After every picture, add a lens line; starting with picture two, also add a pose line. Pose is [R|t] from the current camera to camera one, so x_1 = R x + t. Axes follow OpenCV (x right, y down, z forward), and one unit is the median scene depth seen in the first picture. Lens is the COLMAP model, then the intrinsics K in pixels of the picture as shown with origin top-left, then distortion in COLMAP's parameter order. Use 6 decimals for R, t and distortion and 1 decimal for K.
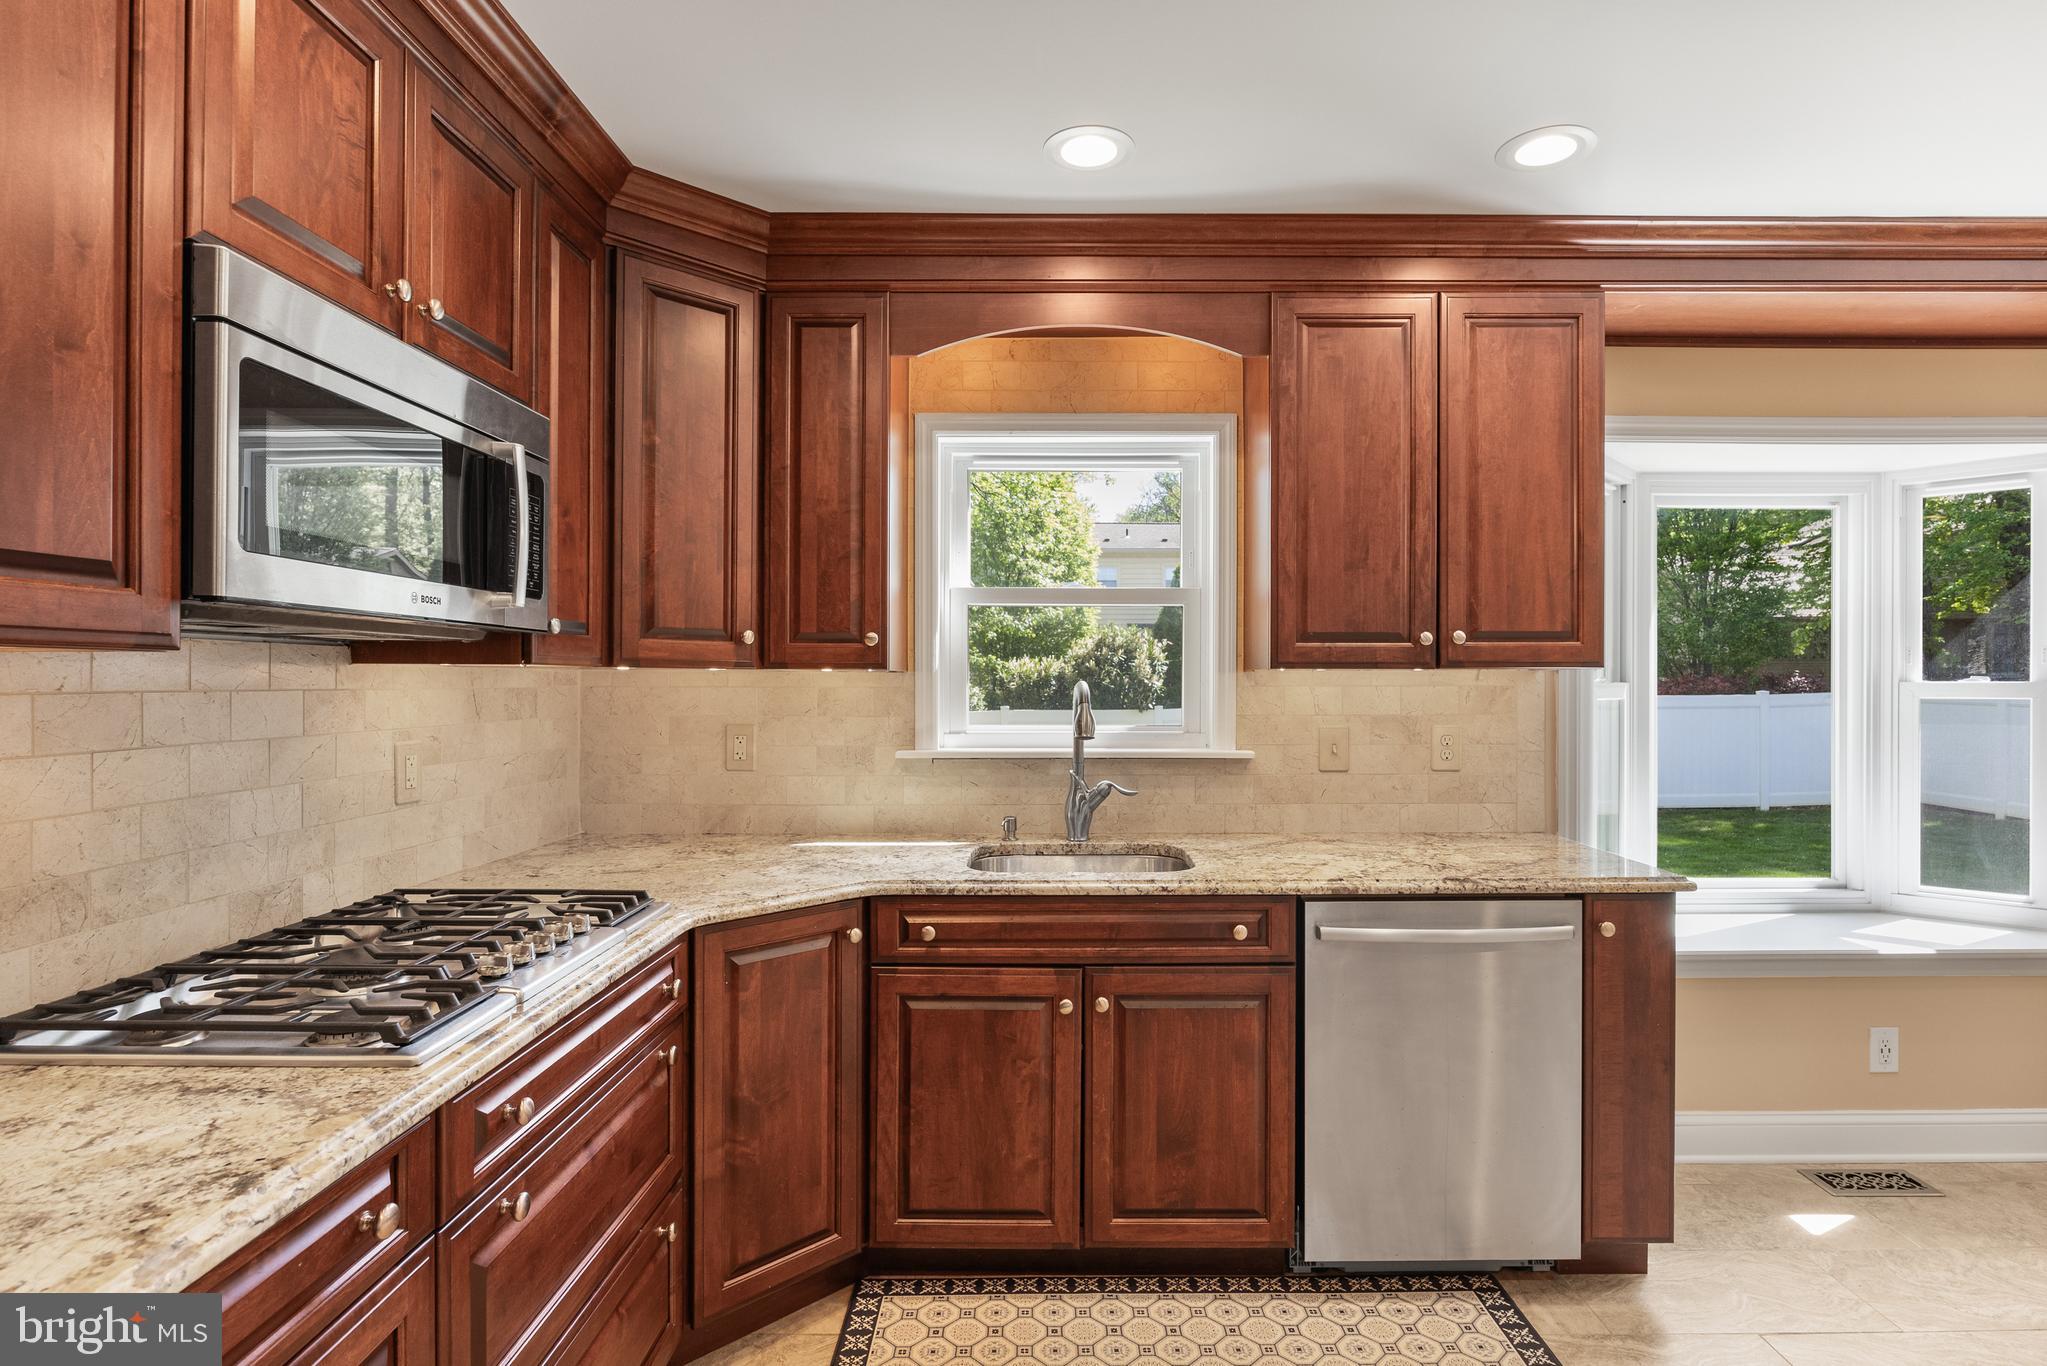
lens RADIAL K [[1022.5, 0, 1047.5], [0, 1022.5, 684.9], [0, 0, 1]] dist [-0.011808, 0.001014]
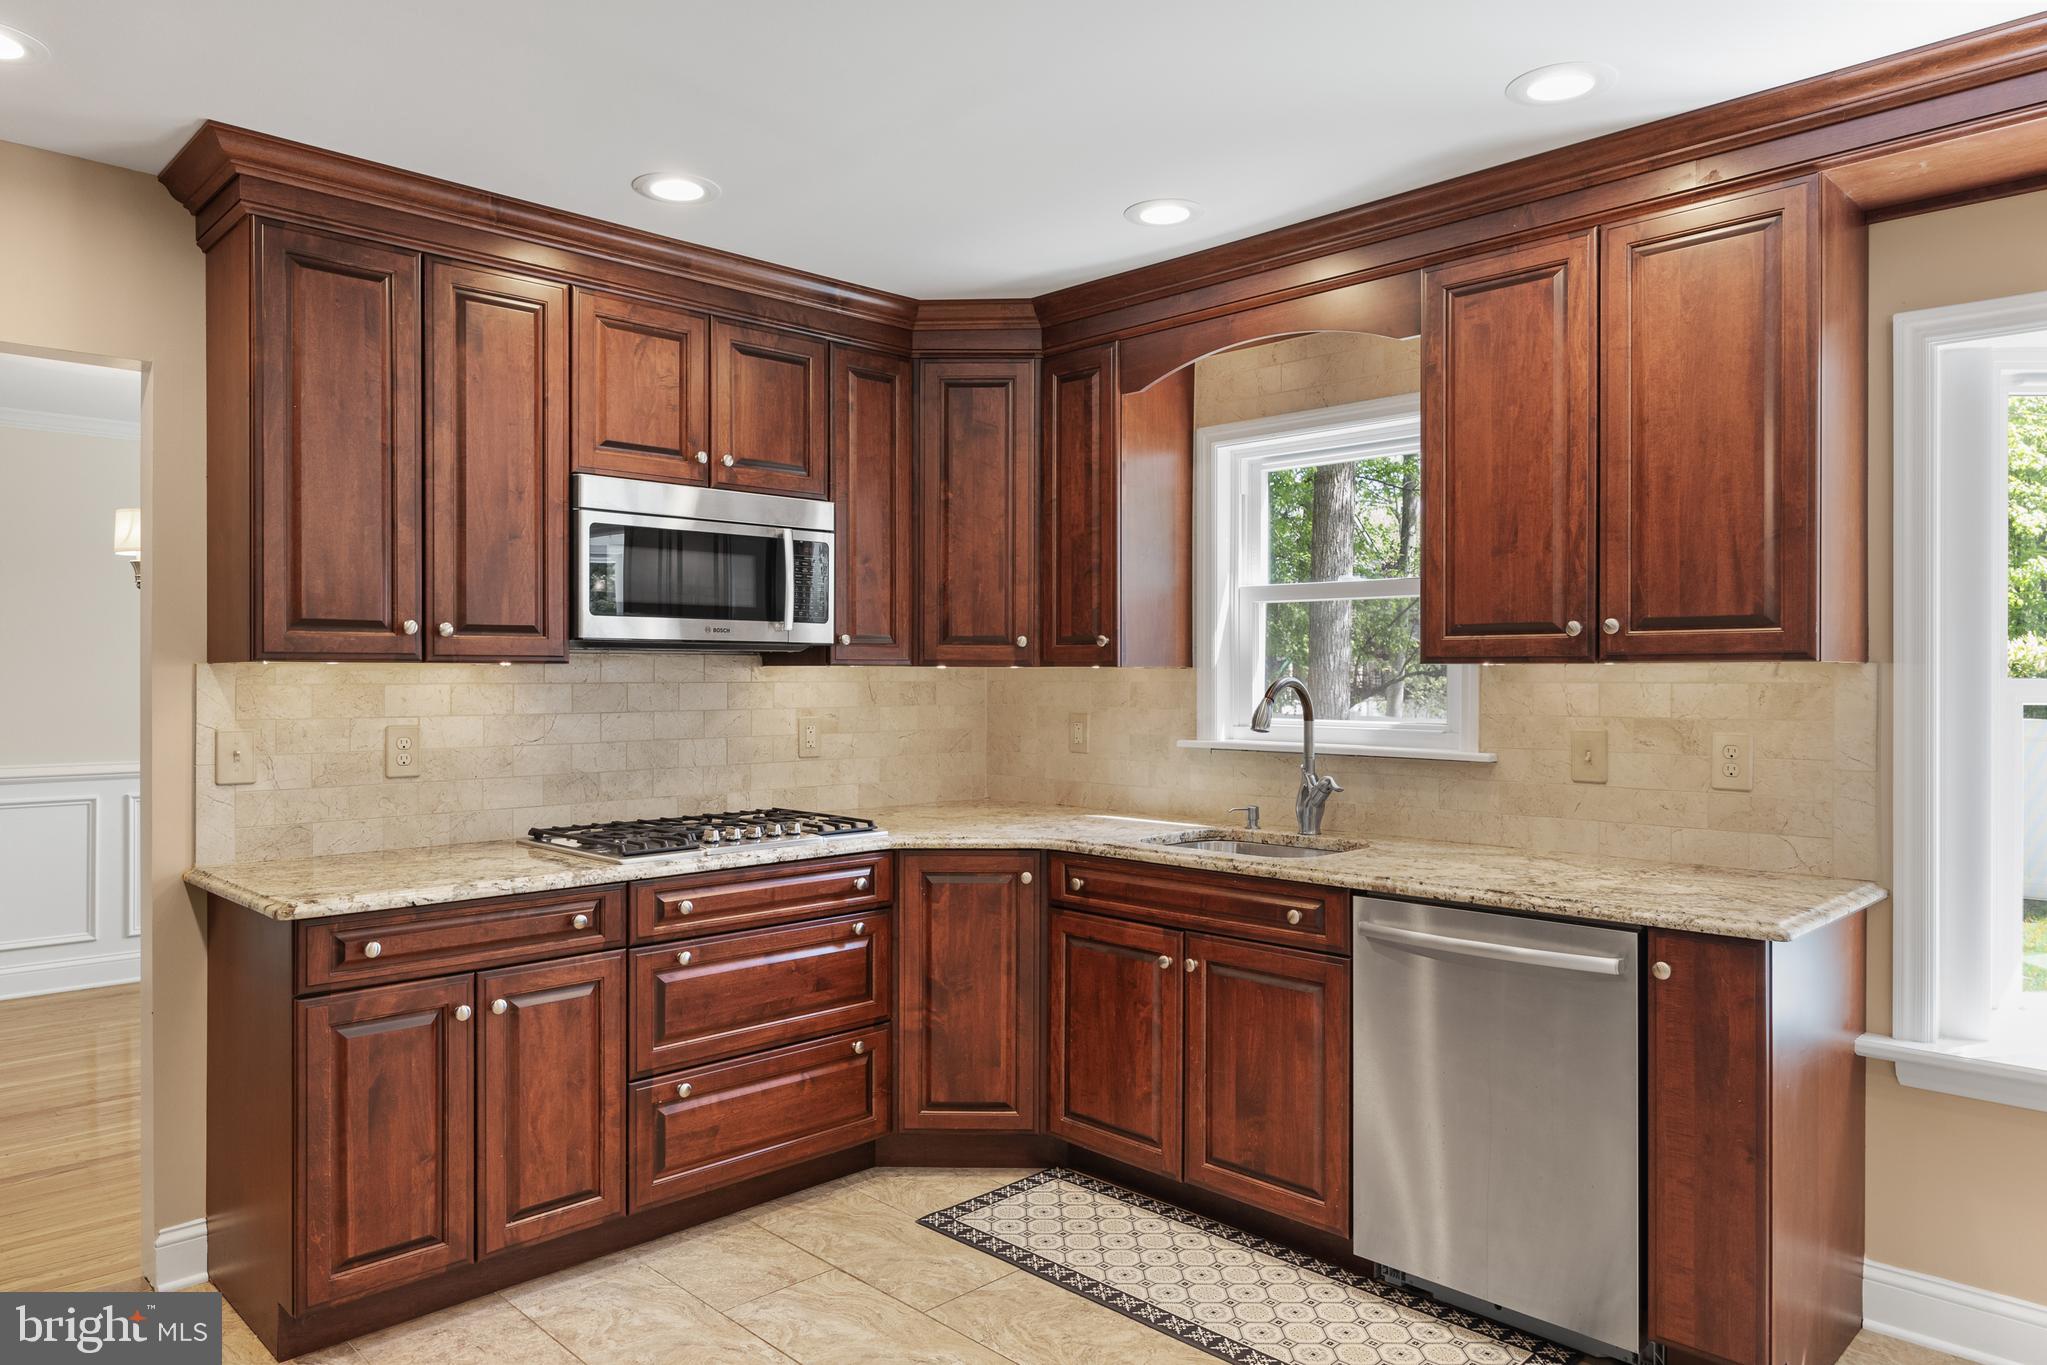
lens RADIAL K [[1328.5, 0, 1007.5], [0, 1328.5, 681.5], [0, 0, 1]] dist [0.004411, -0.003584]
pose [[0.696113, 0.003193, -0.717925, 0.860229], [-0.001882, 0.999995, 0.002622, -0.002113], [0.717930, -0.000474, 0.696115, -0.143721]]
